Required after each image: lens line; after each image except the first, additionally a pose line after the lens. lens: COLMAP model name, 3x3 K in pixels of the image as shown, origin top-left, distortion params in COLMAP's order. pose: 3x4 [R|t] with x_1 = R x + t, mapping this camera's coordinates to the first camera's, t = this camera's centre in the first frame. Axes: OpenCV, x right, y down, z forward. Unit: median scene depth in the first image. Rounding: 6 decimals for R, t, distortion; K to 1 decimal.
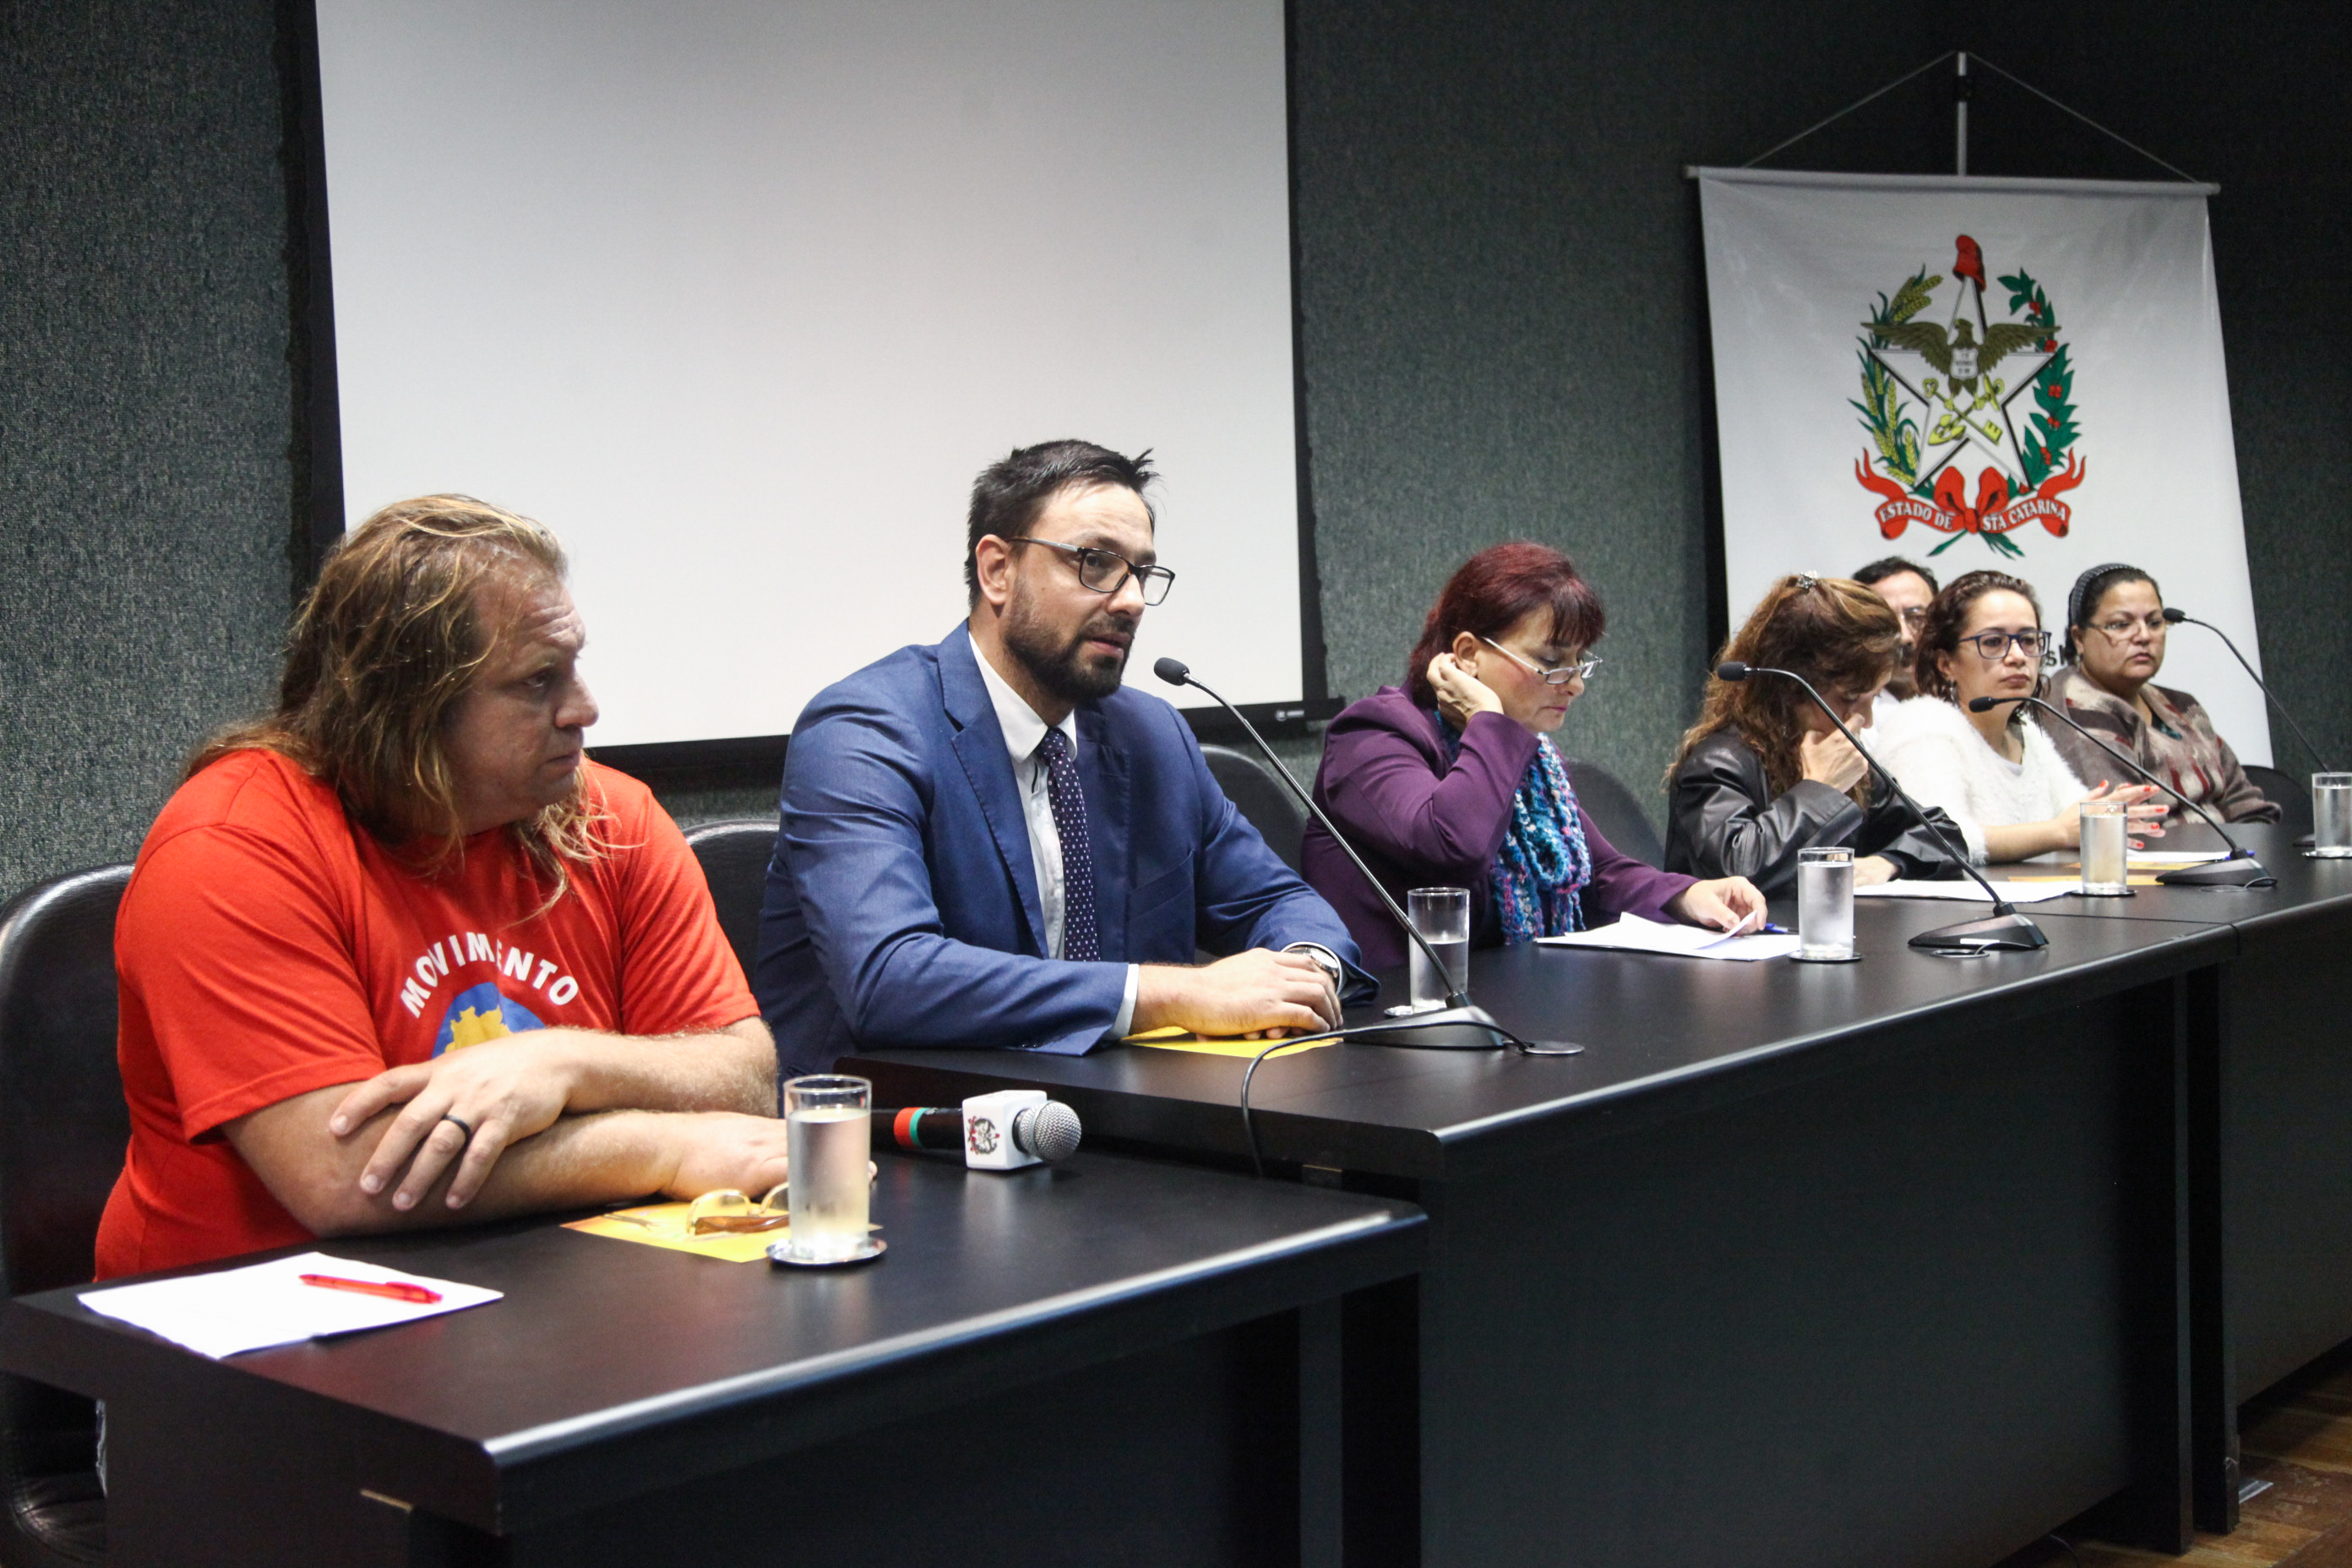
lens RADIAL K [[2942.4, 0, 1165.3], [0, 2942.4, 796.4], [0, 0, 1]] dist [0.087549, 0.000000]
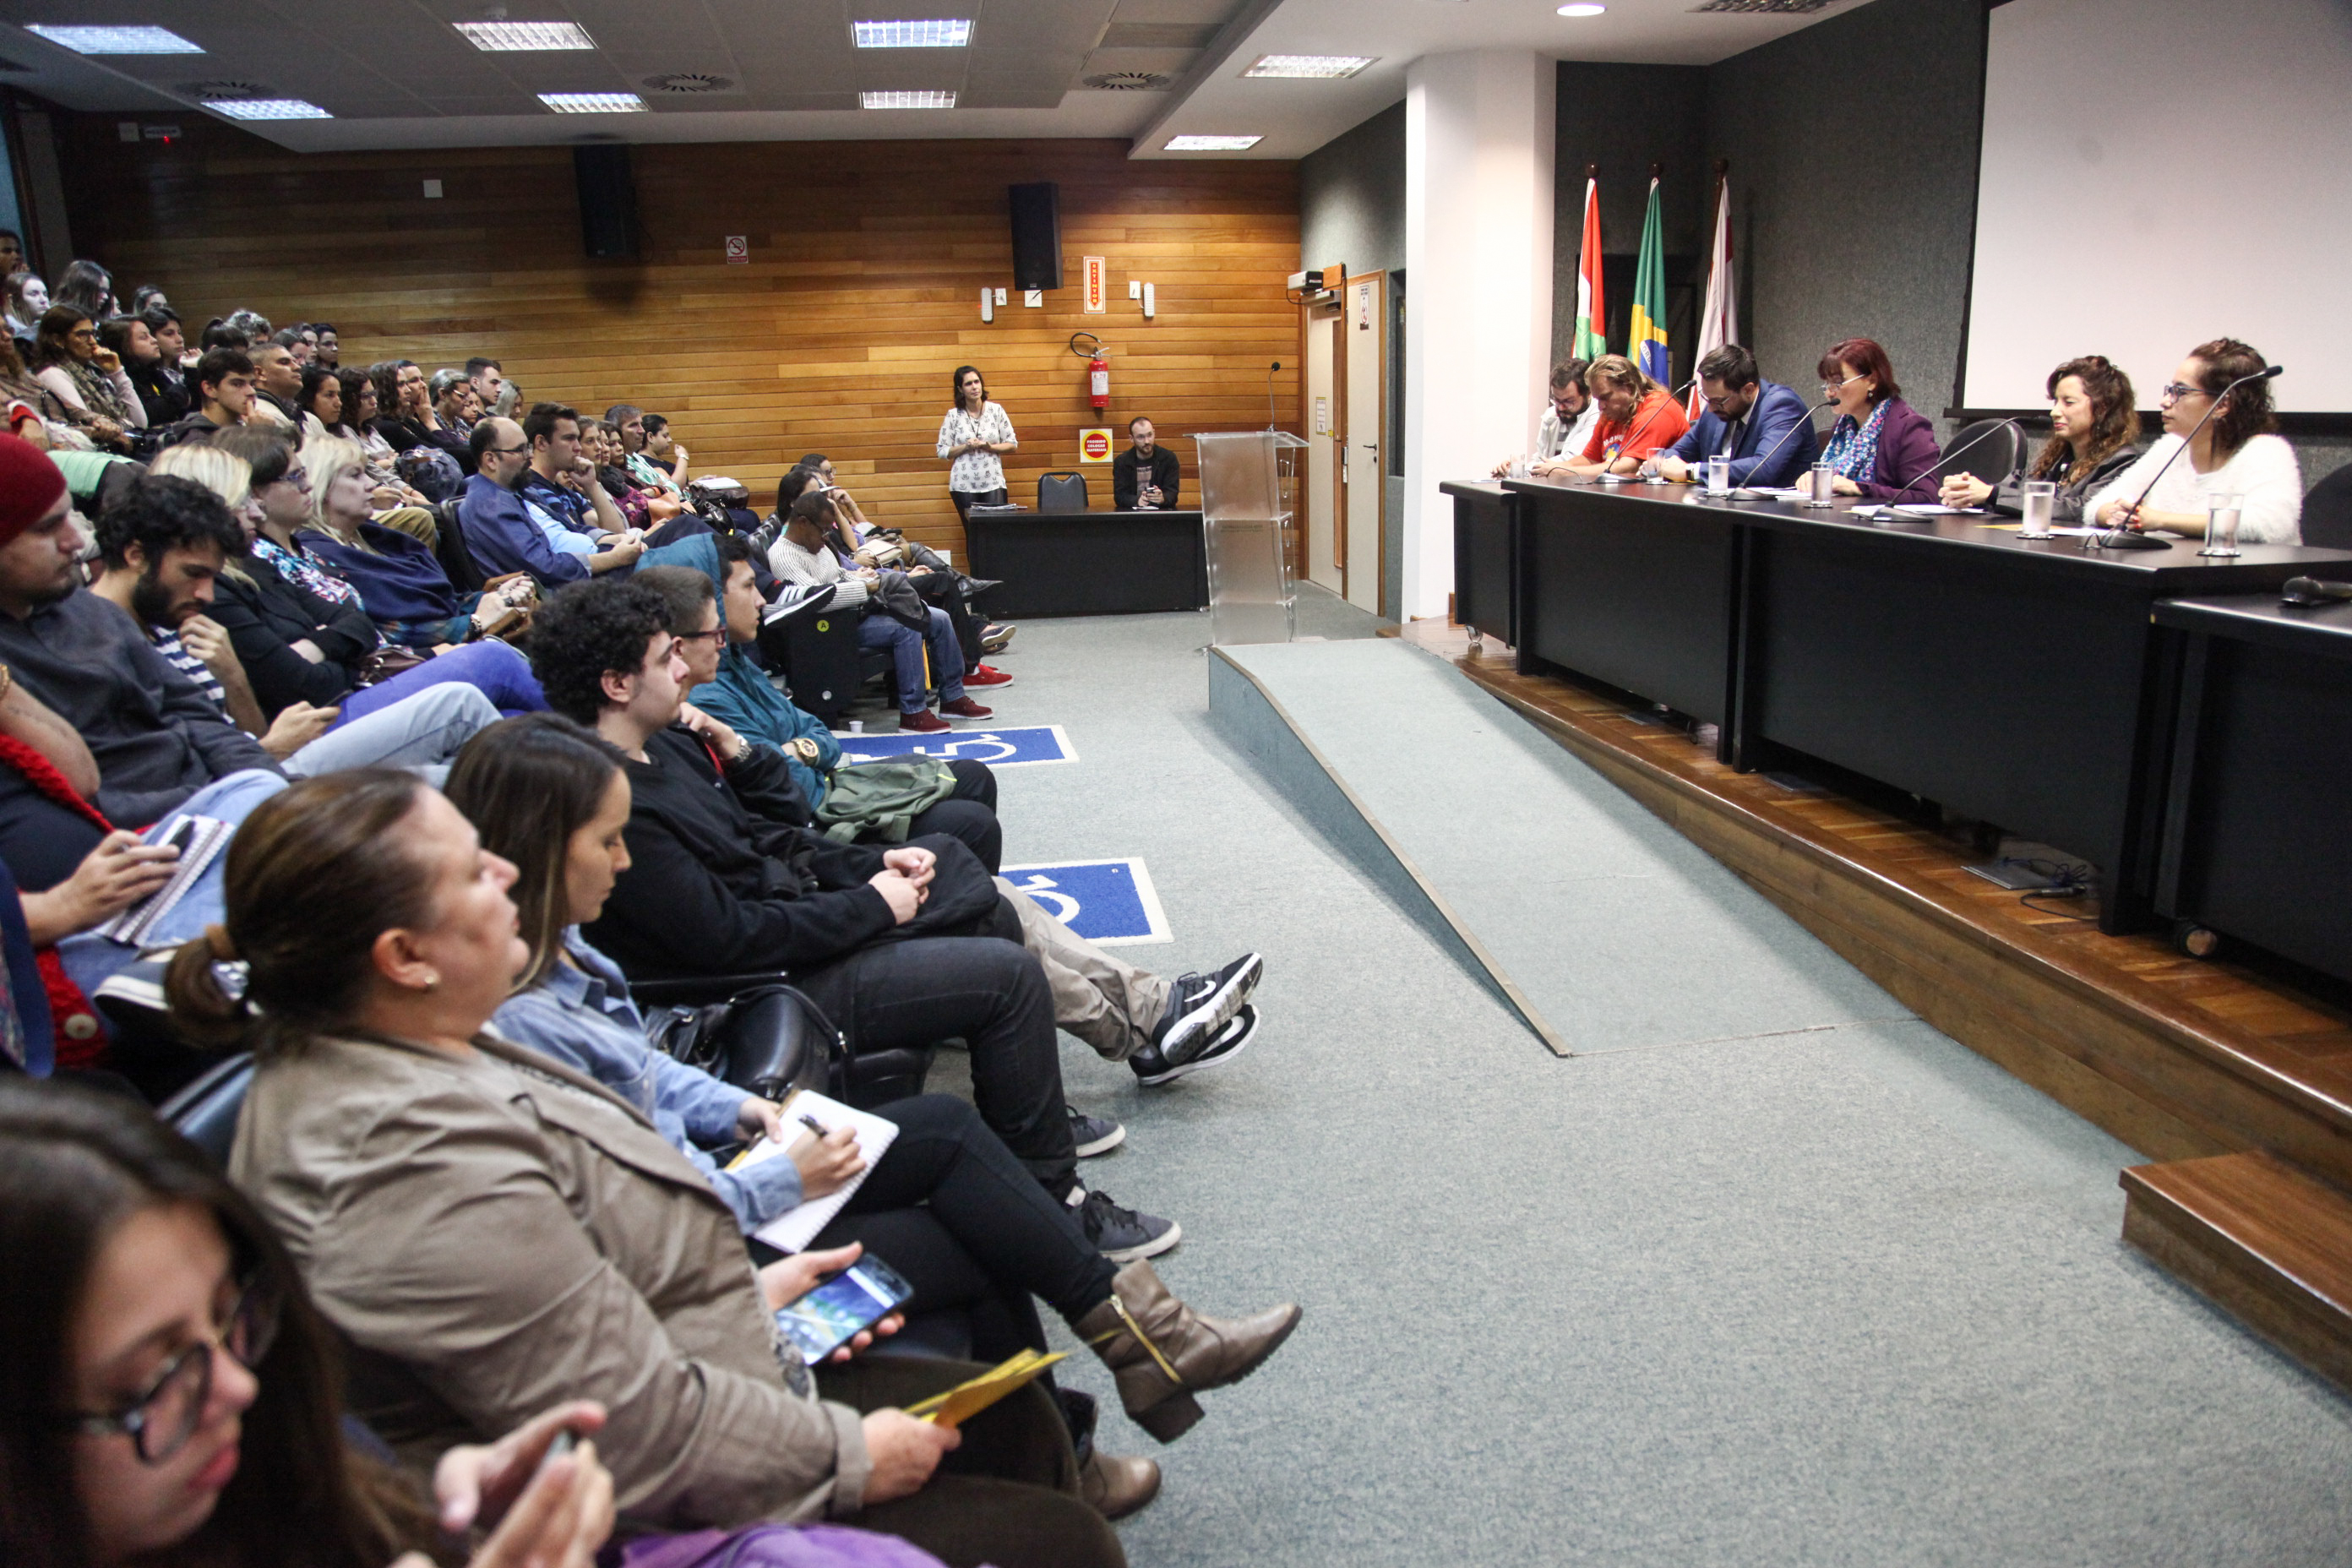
lens RADIAL K [[1643.9, 0, 1160.3], [0, 1643.9, 786.9], [0, 0, 1]] dist [-0.113725, 0.066923]
pose [[-0.651242, 0.220551, -0.726114, 1.653960], [0.000016, 0.956839, 0.290618, -0.123242], [0.758870, 0.189251, -0.623137, 1.515187]]
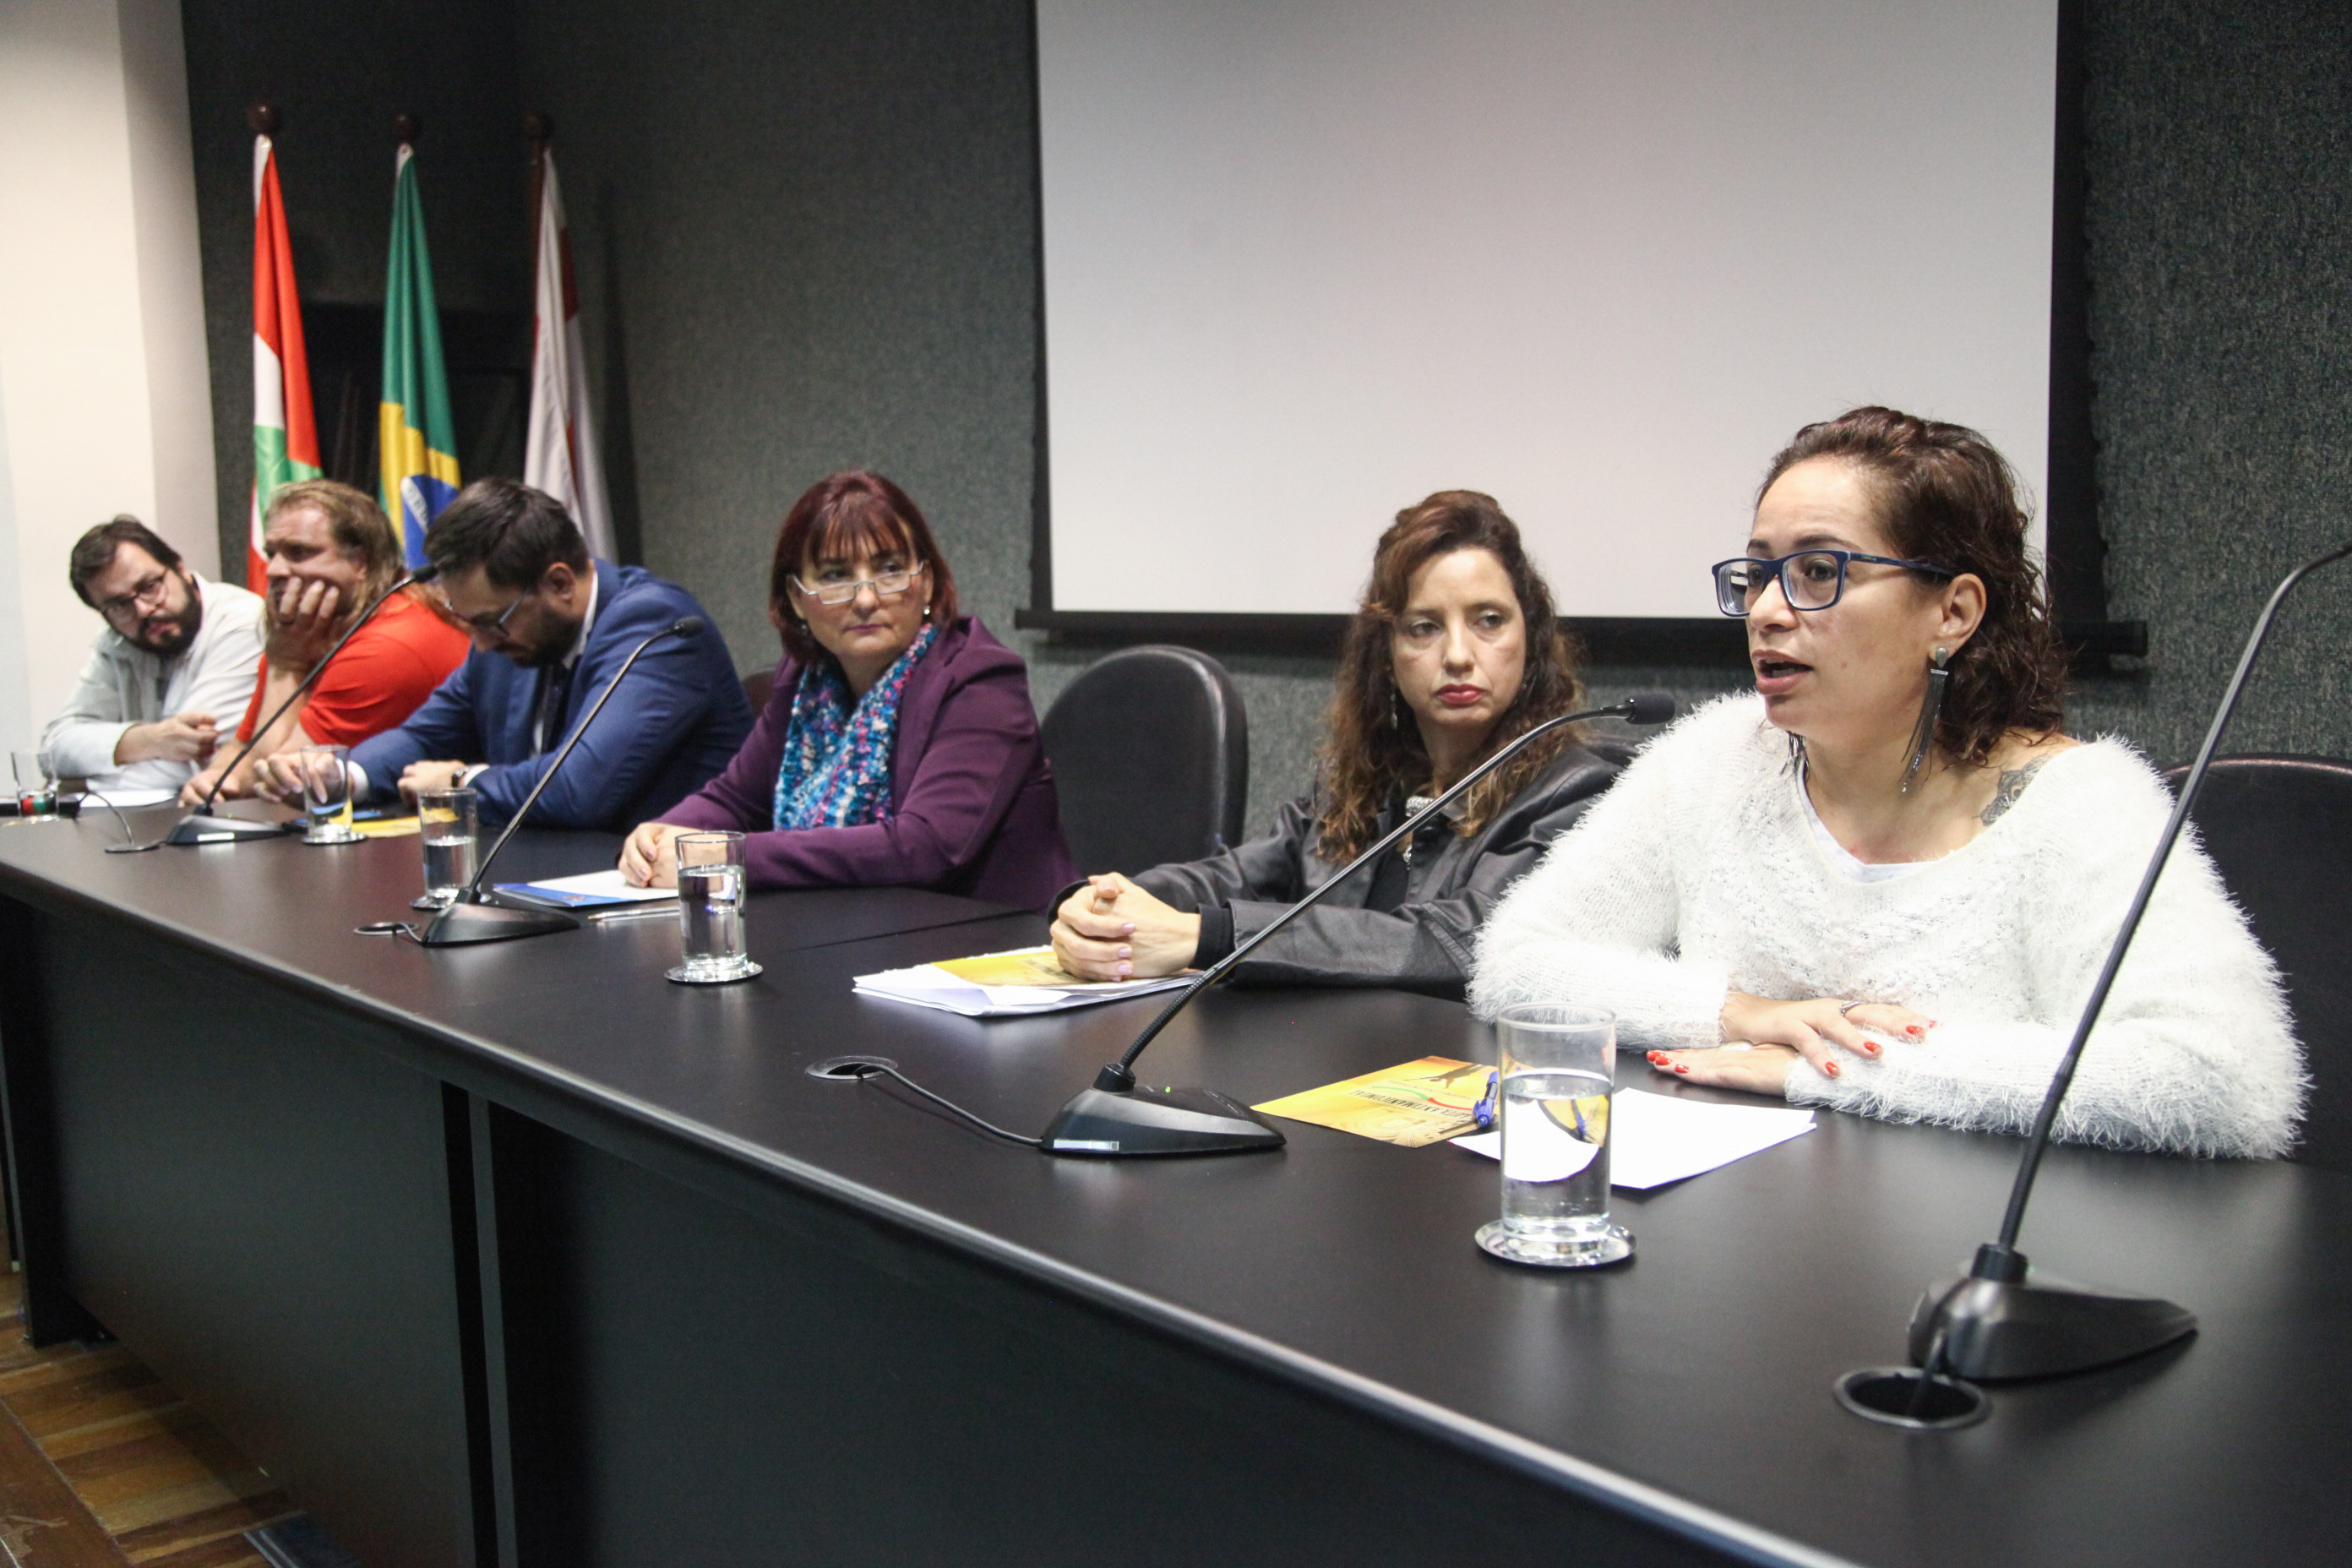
lens RADIAL K [[2183.6, 0, 1163.0], [0, 2183.6, 770.7], [0, 0, 1]] dist [0.006960, 0.000000]
pose [[-0.175222, 0.136899, -0.974965, 0.826860], [-0.025718, 0.989311, 0.143536, -0.093141], [0.984193, 0.050225, -0.169828, 1.267389]]
